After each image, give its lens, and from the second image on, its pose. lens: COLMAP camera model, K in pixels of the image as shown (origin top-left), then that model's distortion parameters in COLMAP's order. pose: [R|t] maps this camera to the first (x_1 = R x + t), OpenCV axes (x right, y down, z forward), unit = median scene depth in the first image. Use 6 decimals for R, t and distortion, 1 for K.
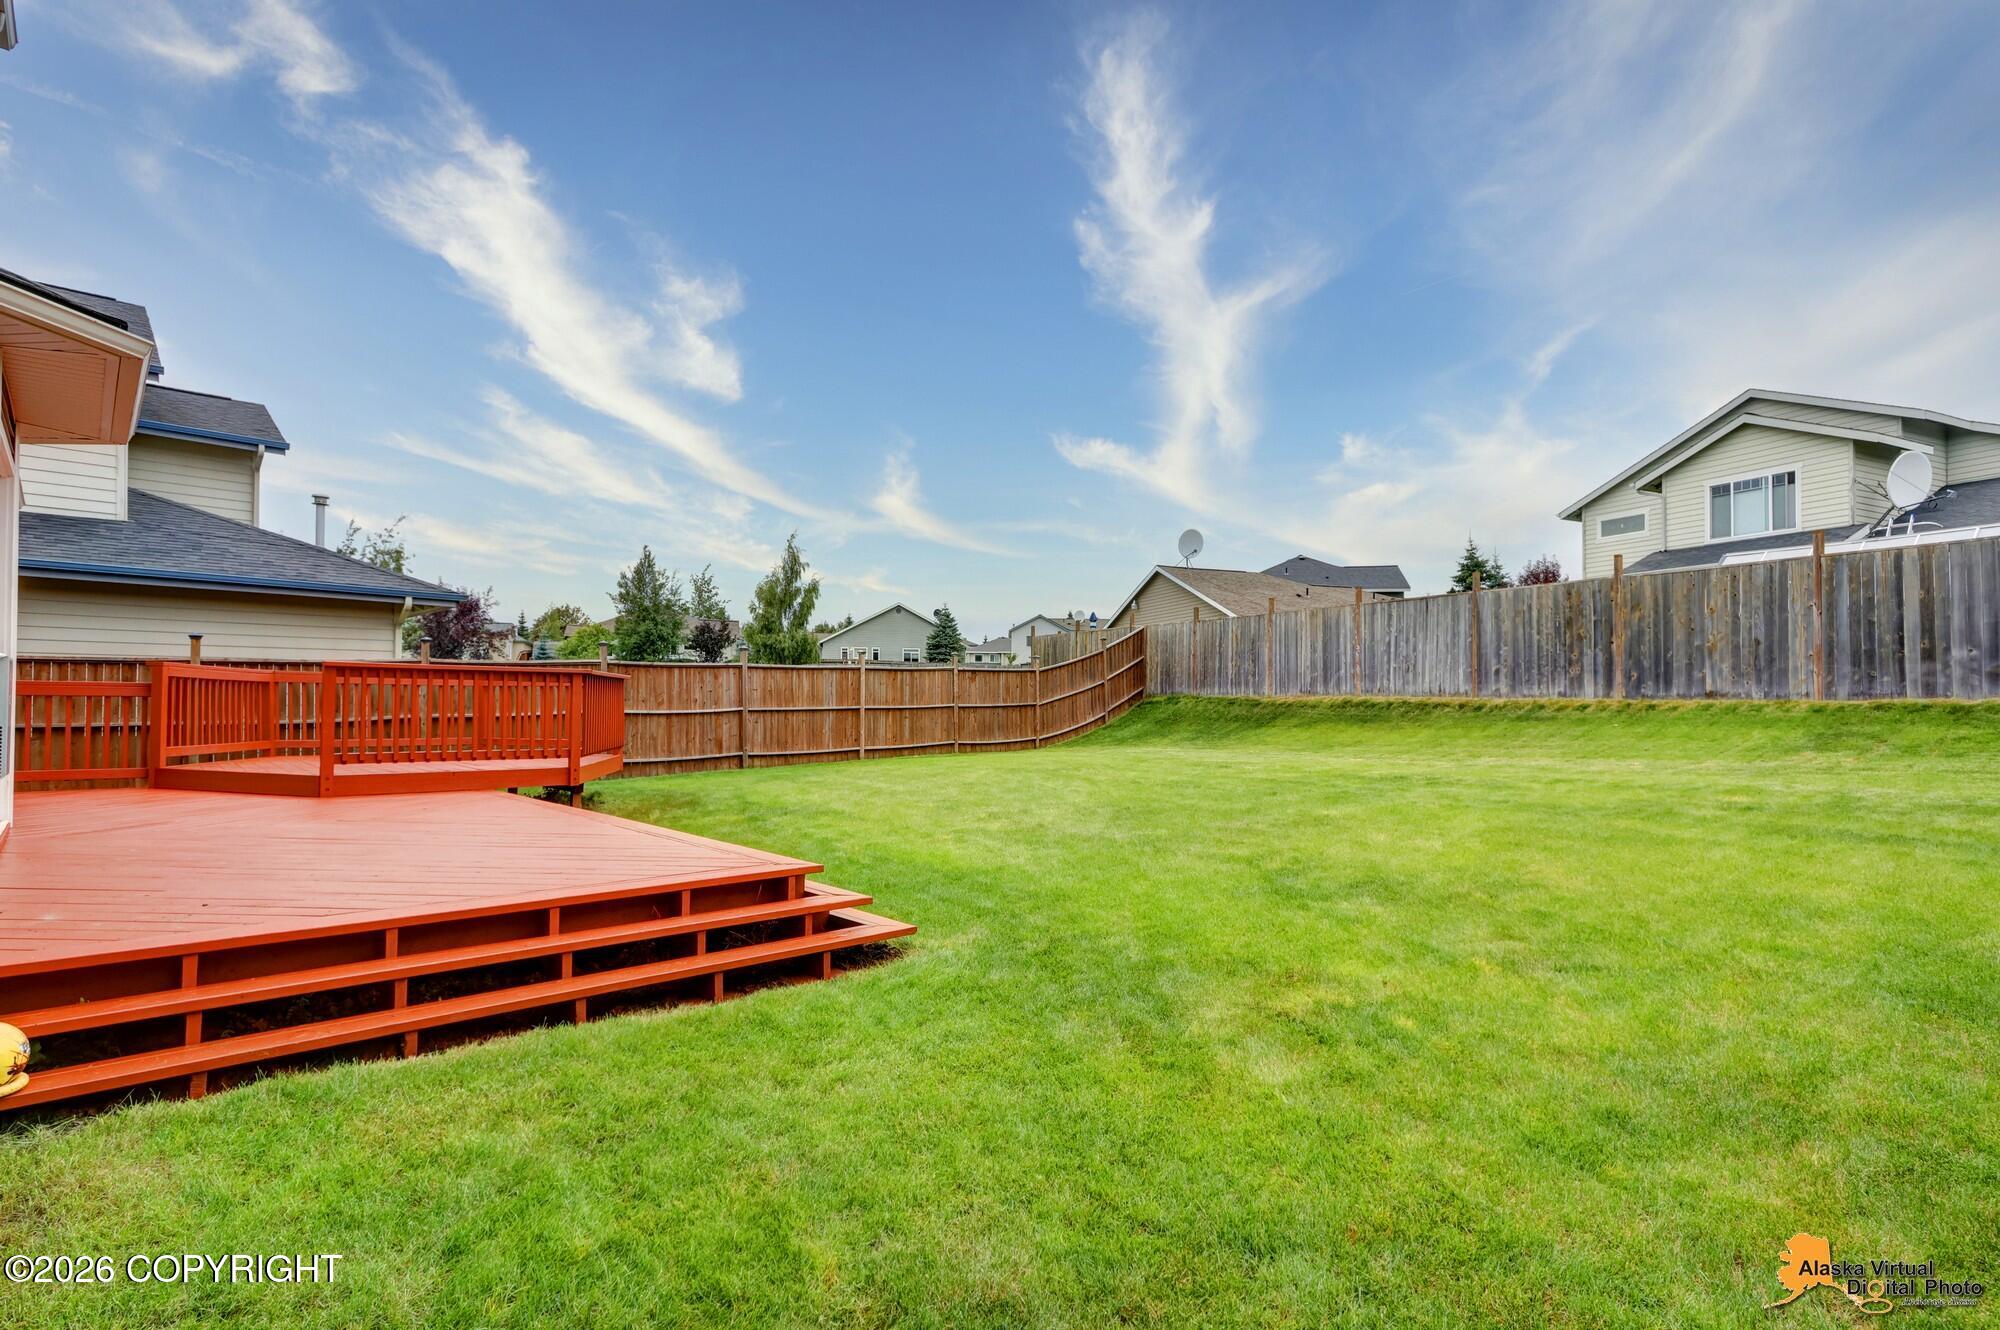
lens RADIAL K [[1004.9, 0, 995.5], [0, 1004.9, 682.6], [0, 0, 1]] dist [0.005233, -0.003648]
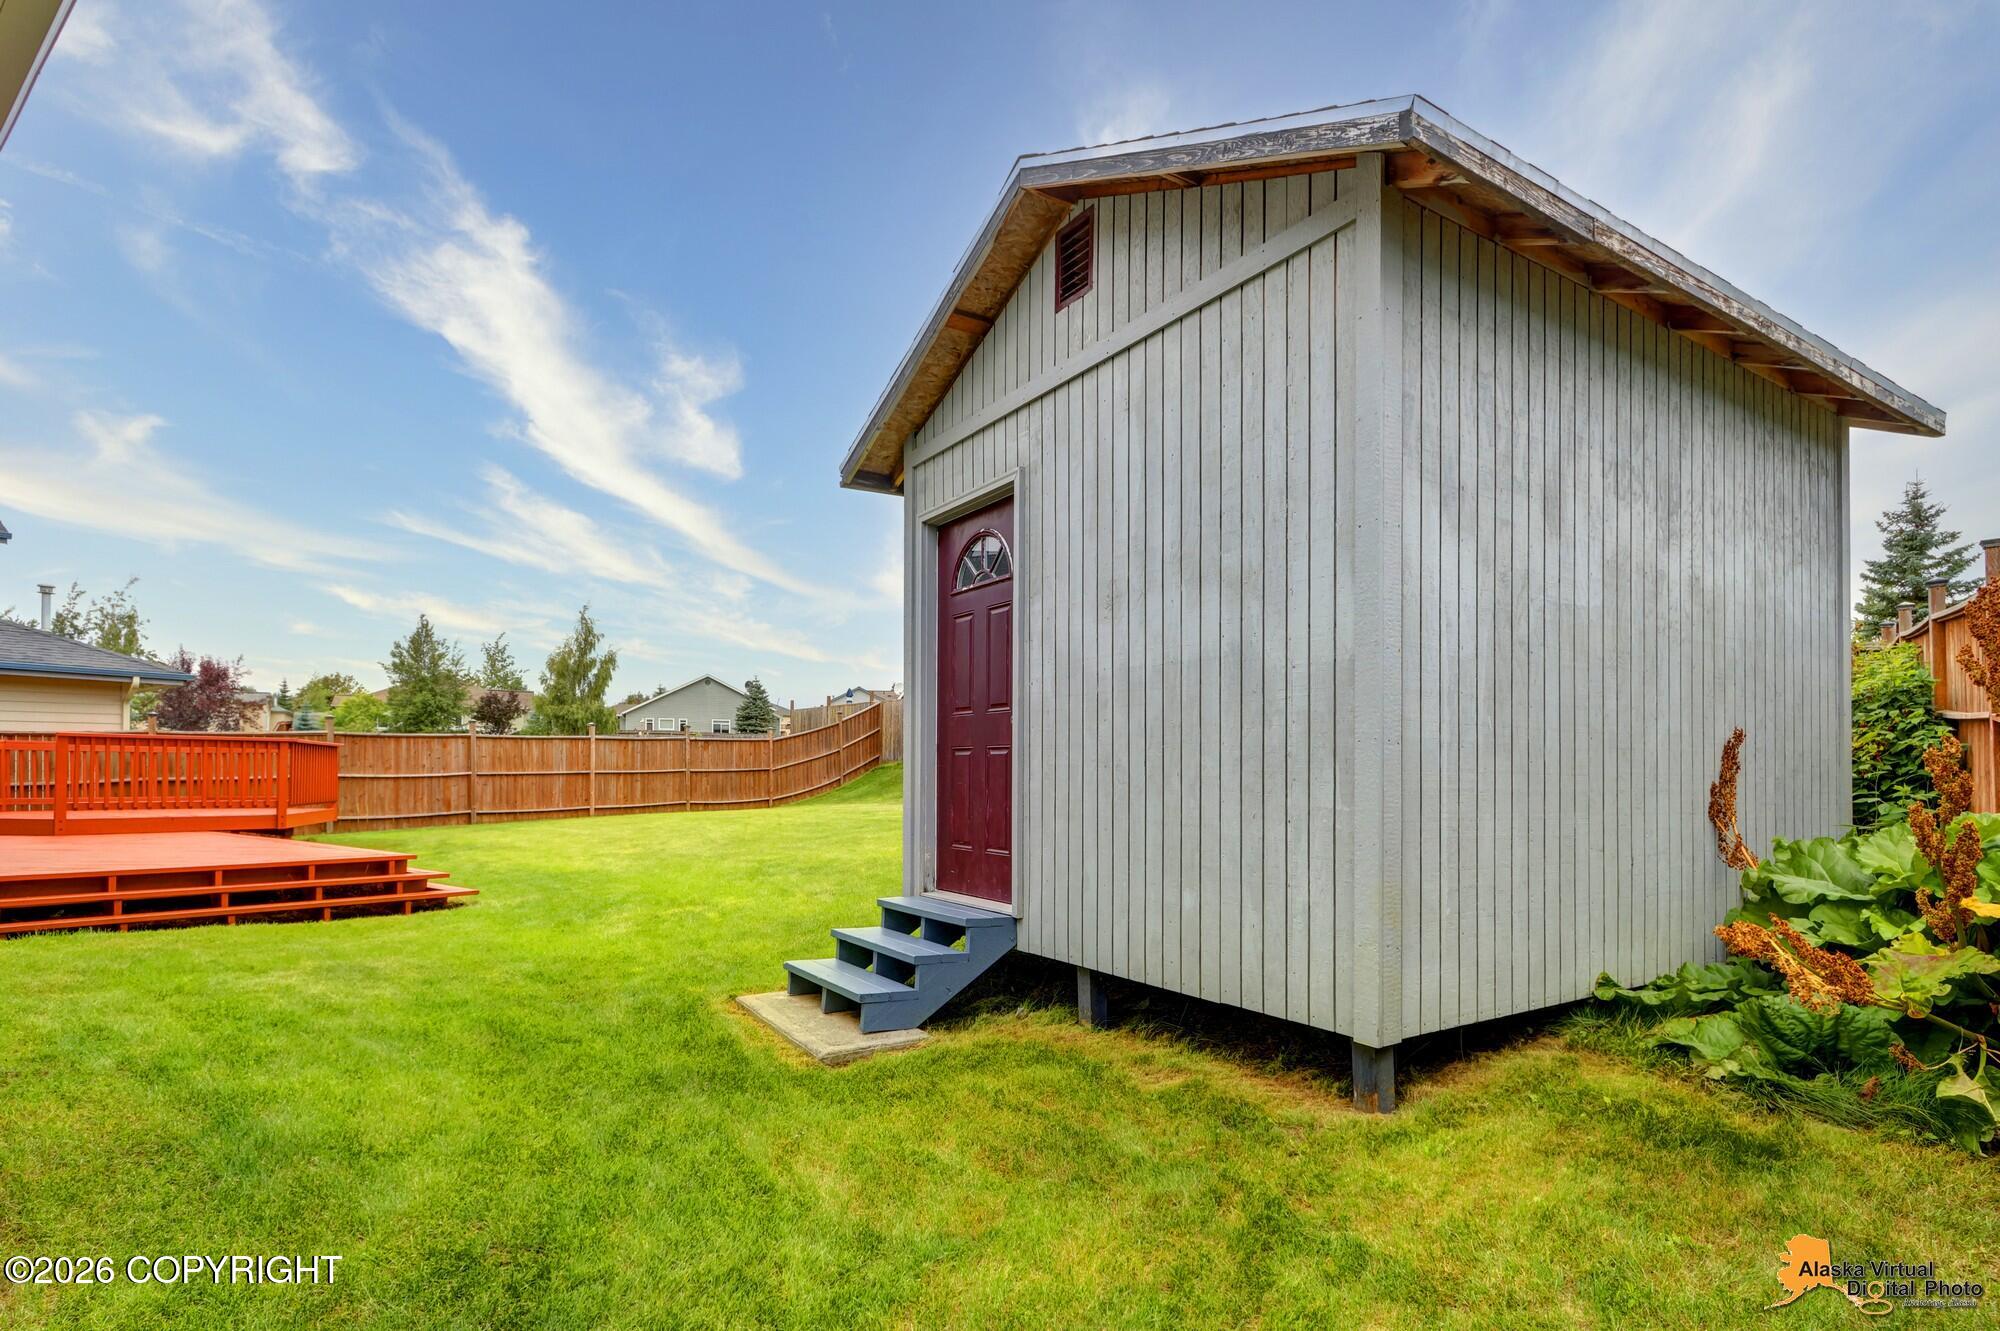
lens RADIAL K [[1004.9, 0, 1045.0], [0, 1004.9, 754.2], [0, 0, 1]] dist [0.005233, -0.003648]
pose [[0.980206, -0.005238, 0.197912, 0.139954], [0.005043, 0.999986, 0.001489, 0.004779], [-0.197917, -0.000462, 0.980219, -0.225808]]
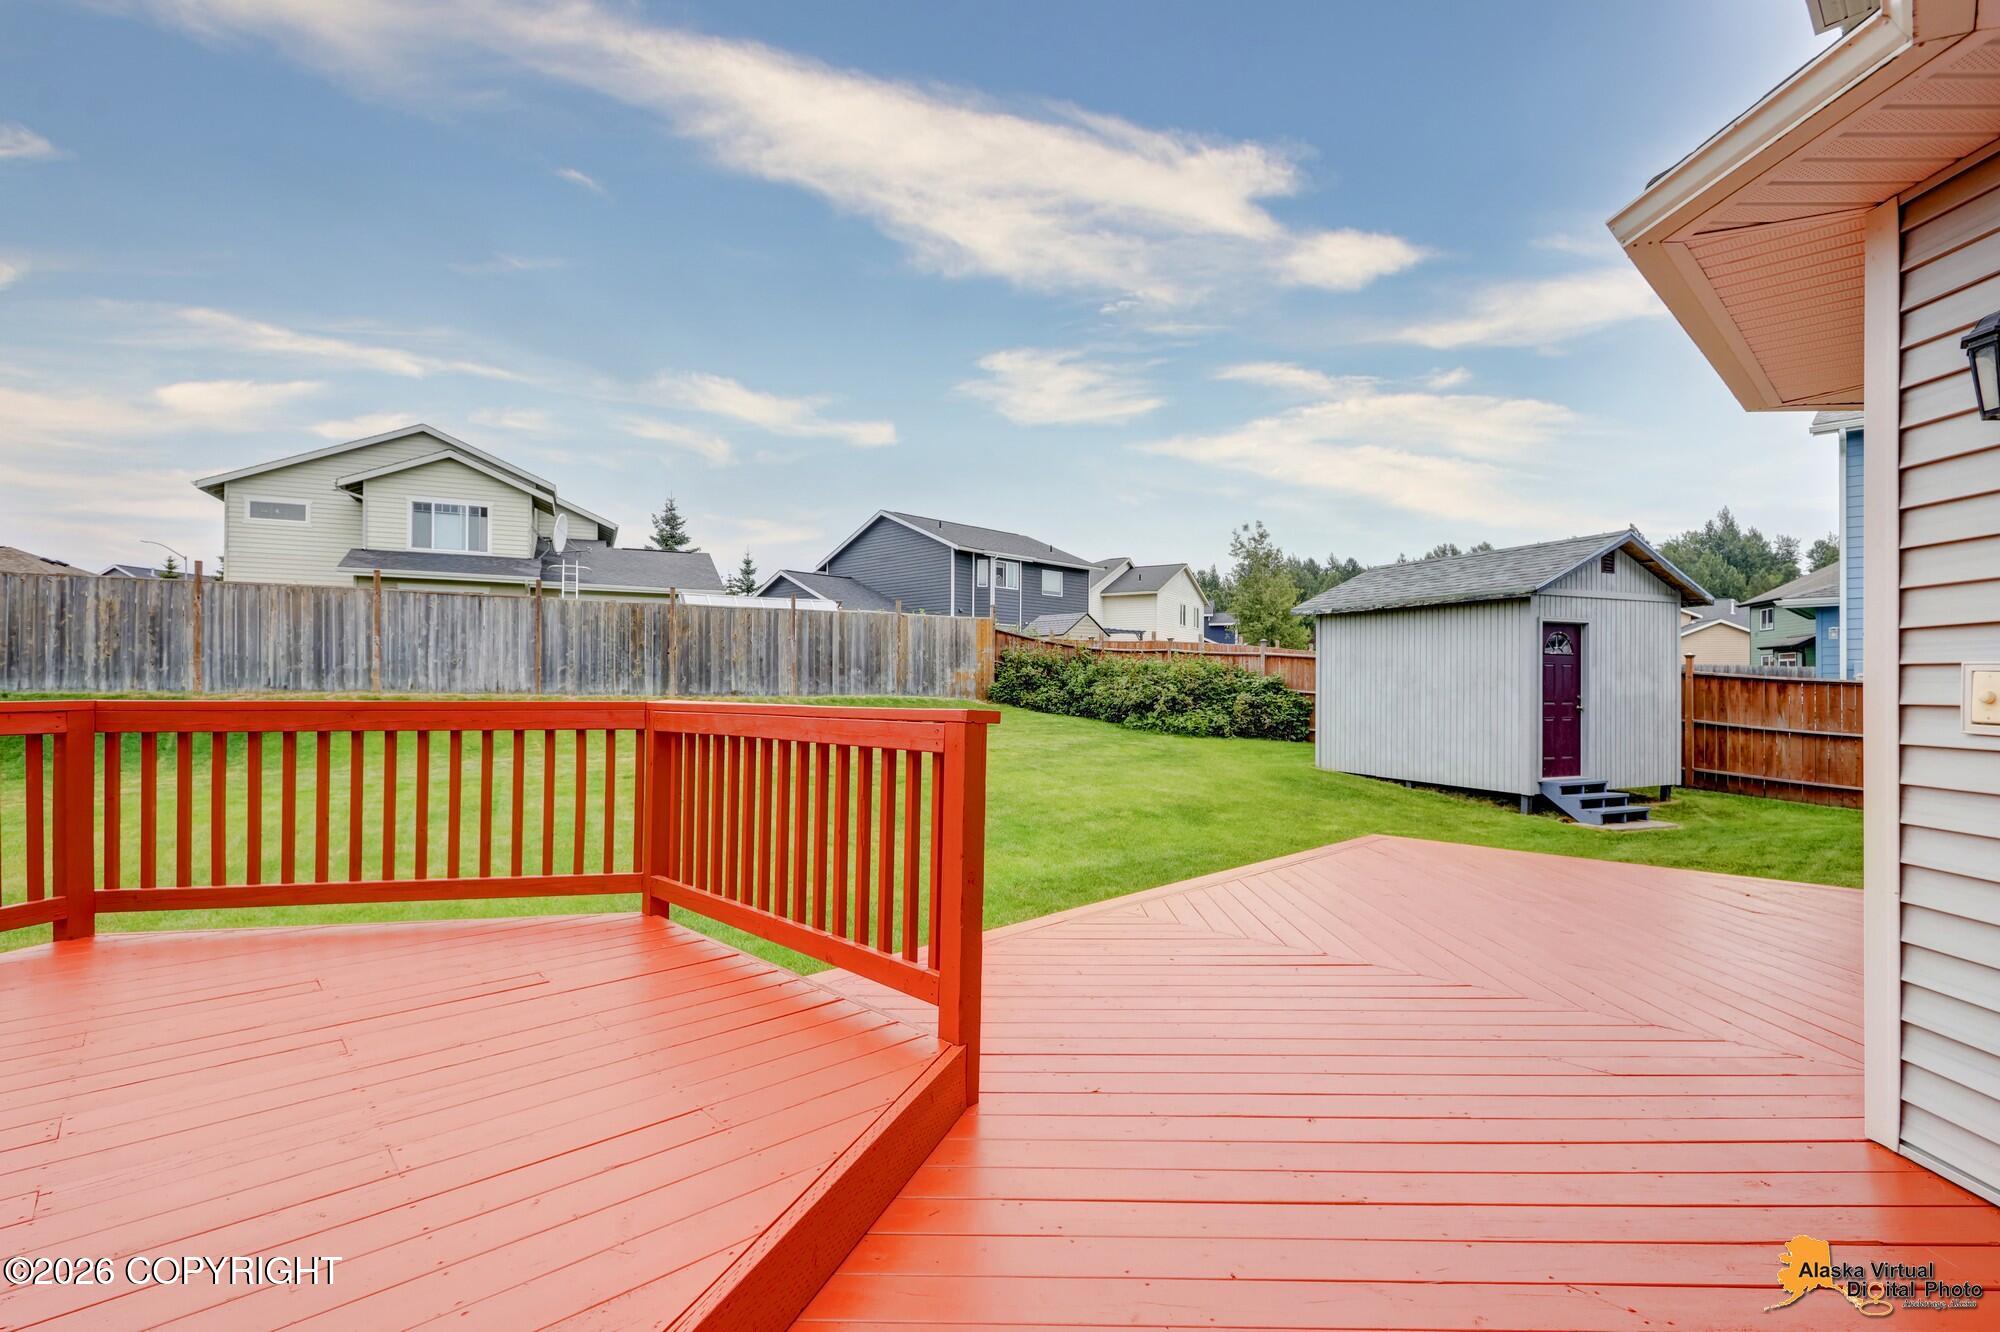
lens RADIAL K [[912.6, 0, 988.7], [0, 912.6, 680.3], [0, 0, 1]] dist [-0.001384, -0.001088]
pose [[-0.032273, -0.004893, 0.999467, -0.386637], [-0.027498, 0.999614, 0.004006, -0.013218], [-0.999101, -0.027354, -0.032395, 0.398607]]
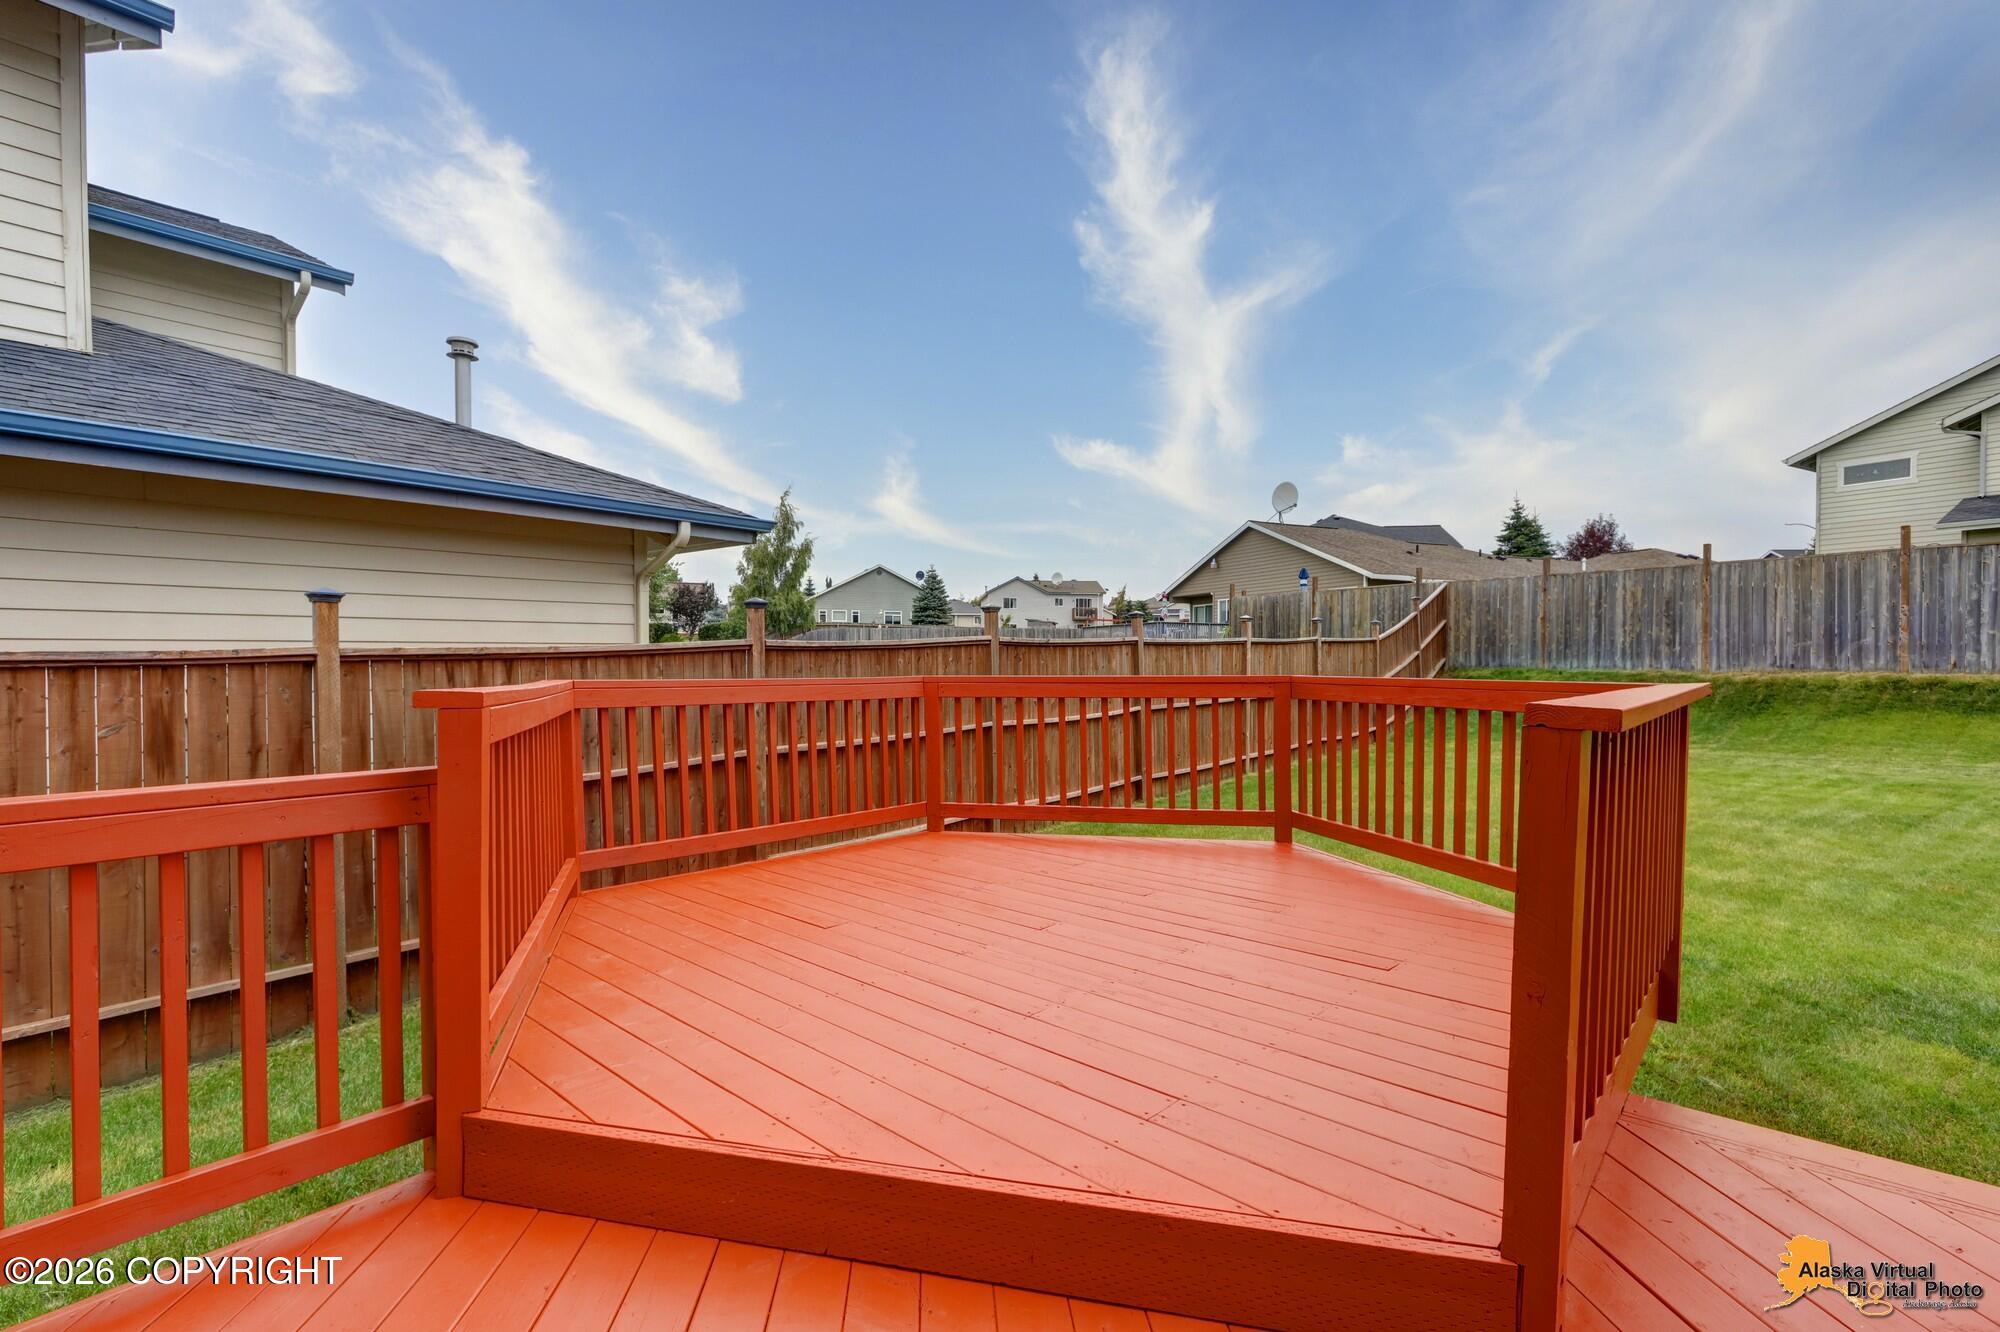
lens RADIAL K [[912.6, 0, 999.9], [0, 912.6, 669.5], [0, 0, 1]] dist [-0.001384, -0.001088]
pose [[0.991957, -0.013702, 0.125833, -0.325714], [0.009747, 0.999441, 0.031992, -0.014262], [-0.126201, -0.030508, 0.991536, 0.340315]]
